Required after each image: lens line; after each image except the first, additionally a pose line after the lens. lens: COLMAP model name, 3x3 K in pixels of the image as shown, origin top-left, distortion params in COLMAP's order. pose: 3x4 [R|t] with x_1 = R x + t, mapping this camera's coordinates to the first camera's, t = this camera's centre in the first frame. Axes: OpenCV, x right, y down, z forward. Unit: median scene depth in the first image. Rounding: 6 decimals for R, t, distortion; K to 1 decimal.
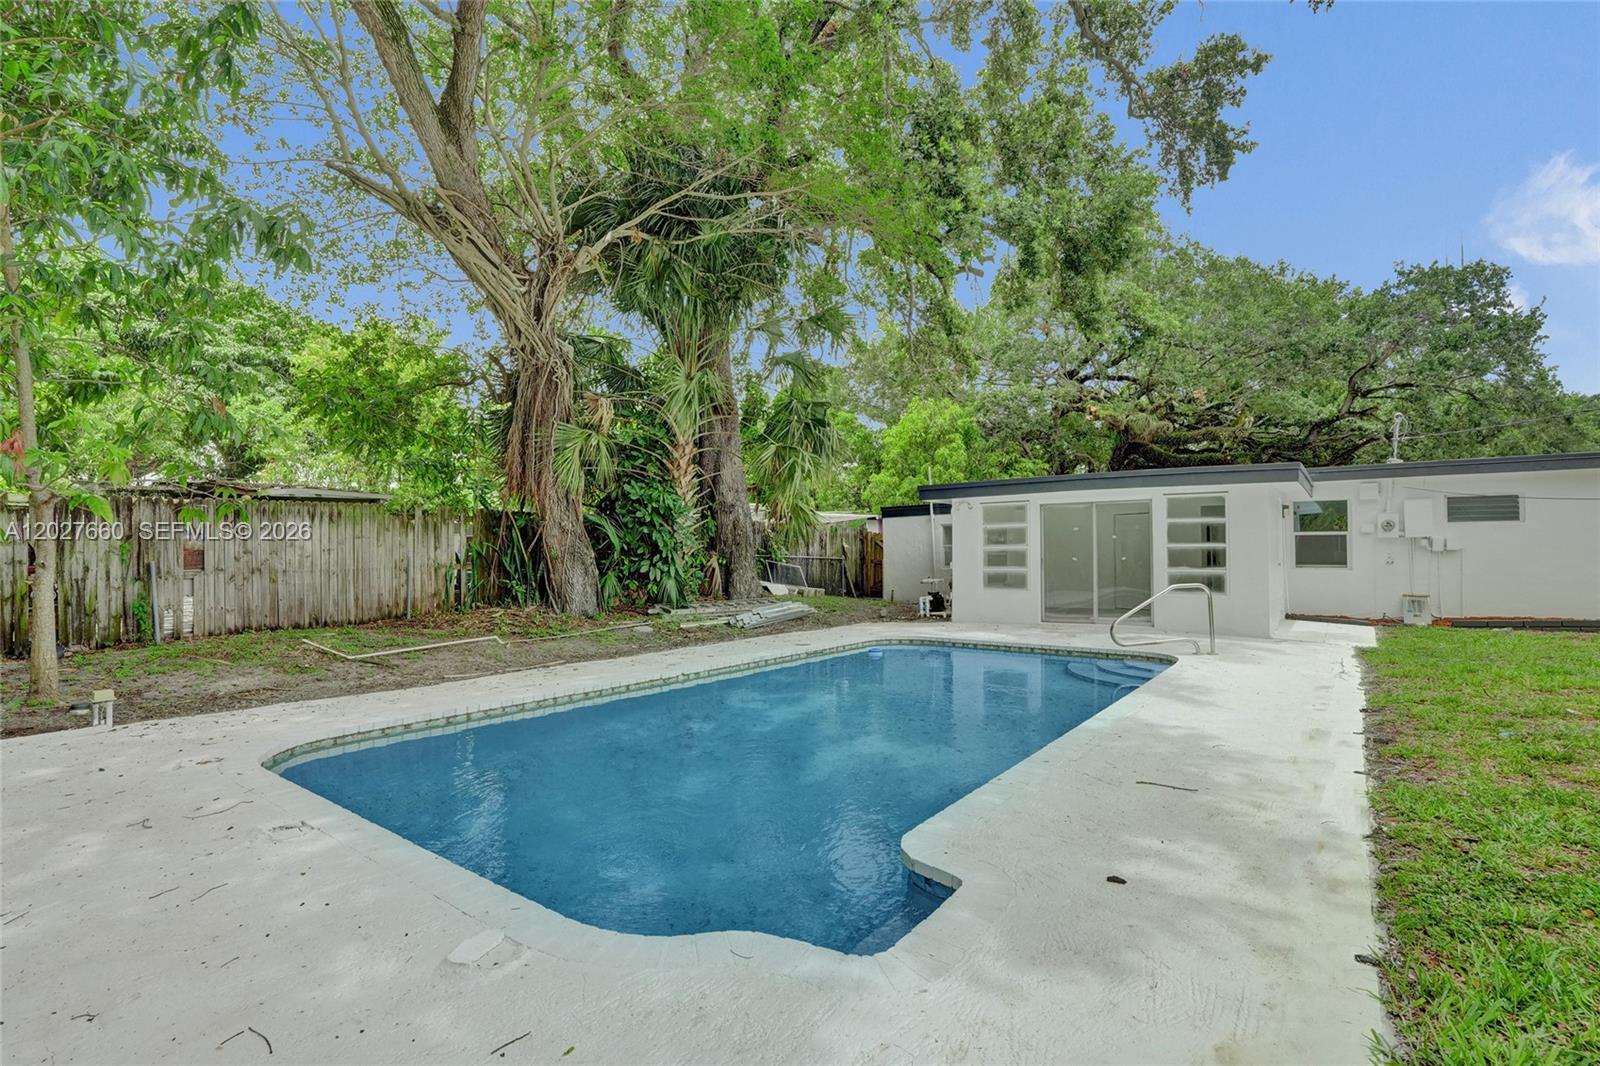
lens RADIAL K [[759.3, 0, 799.4], [0, 759.3, 529.4], [0, 0, 1]] dist [-0.035763, 0.012544]
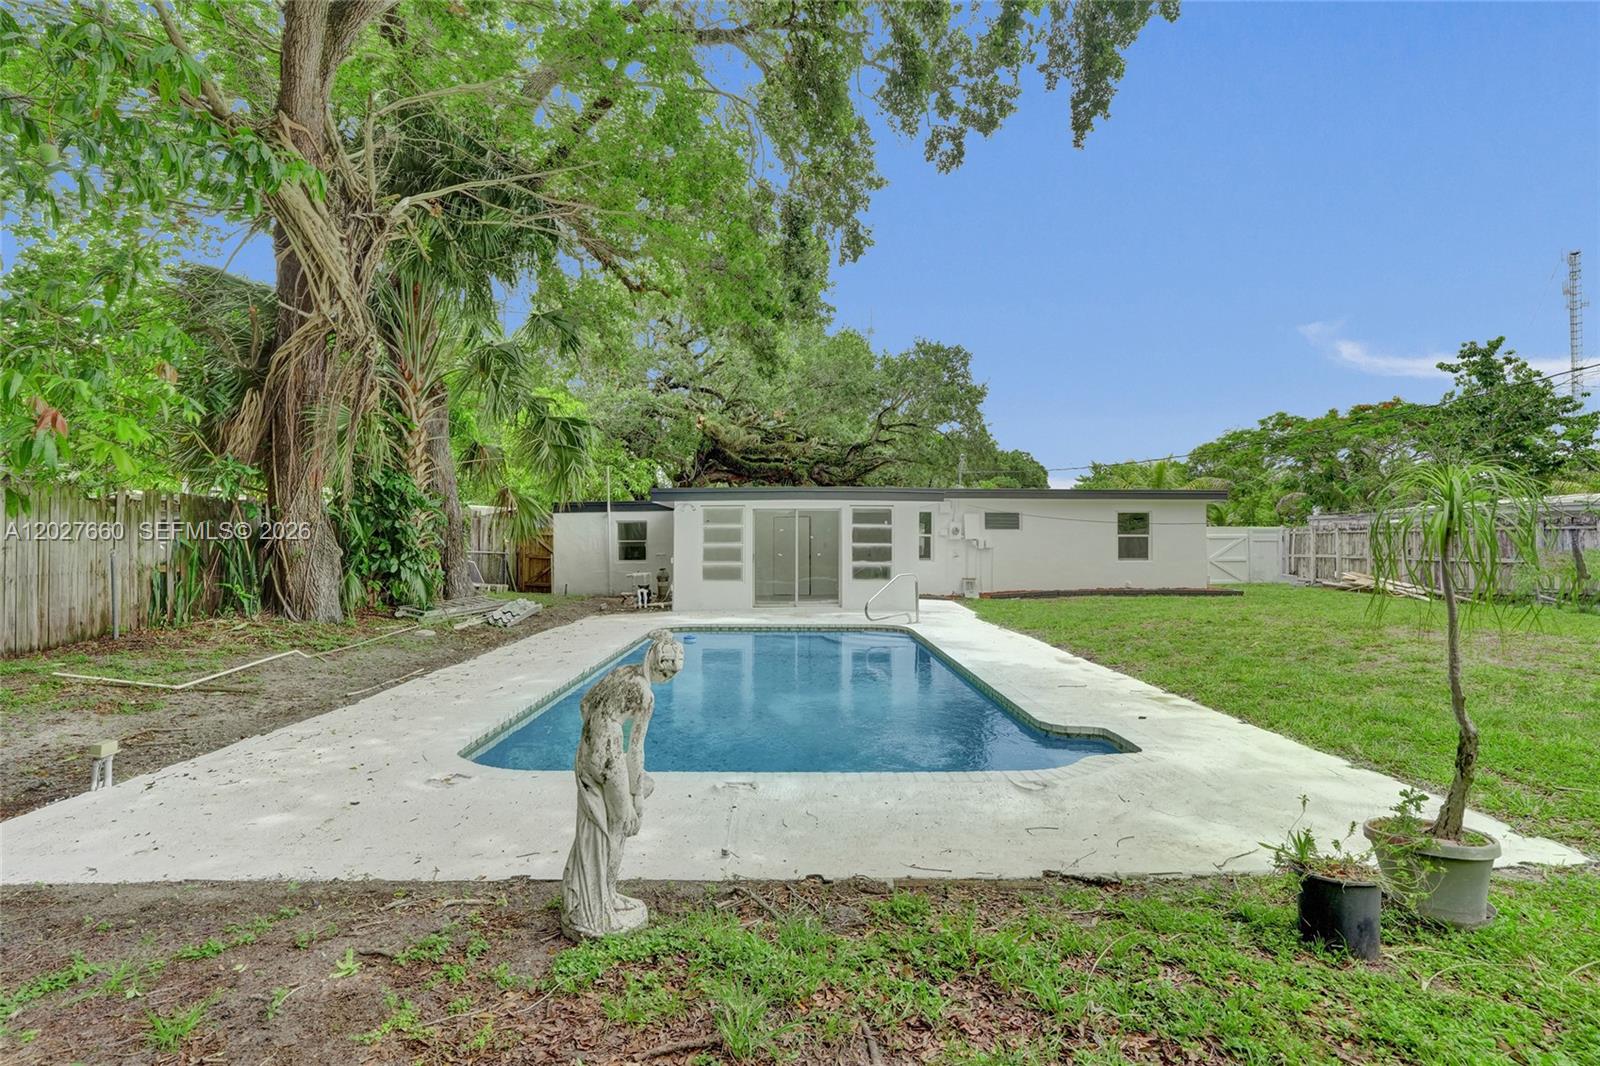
lens RADIAL K [[759.3, 0, 815.5], [0, 759.3, 524.9], [0, 0, 1]] dist [-0.035763, 0.012544]
pose [[0.794490, 0.018865, 0.606984, -0.340869], [-0.022421, 0.999747, -0.001725, -0.008504], [-0.606863, -0.012239, 0.794713, -0.018117]]
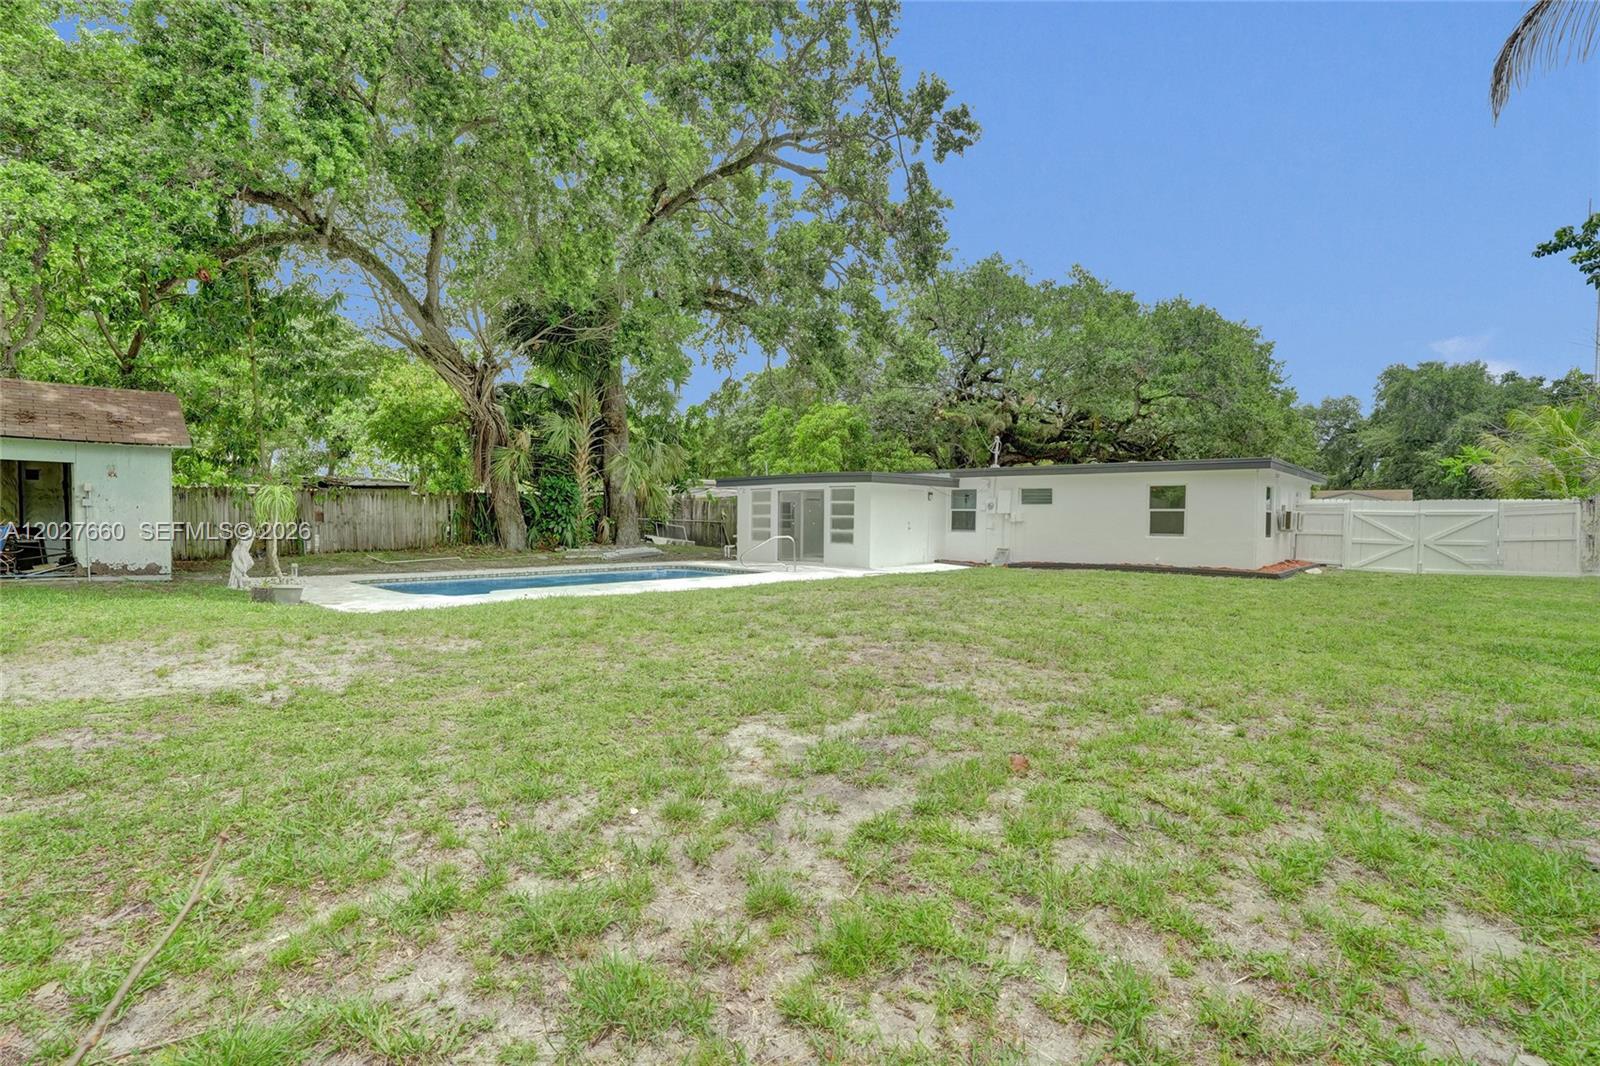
lens RADIAL K [[759.3, 0, 787.3], [0, 759.3, 525.1], [0, 0, 1]] dist [-0.035763, 0.012544]
pose [[0.994412, 0.014099, -0.104627, 0.529440], [-0.009825, 0.999101, 0.041251, -0.027461], [0.105114, -0.039993, 0.993656, -0.705986]]
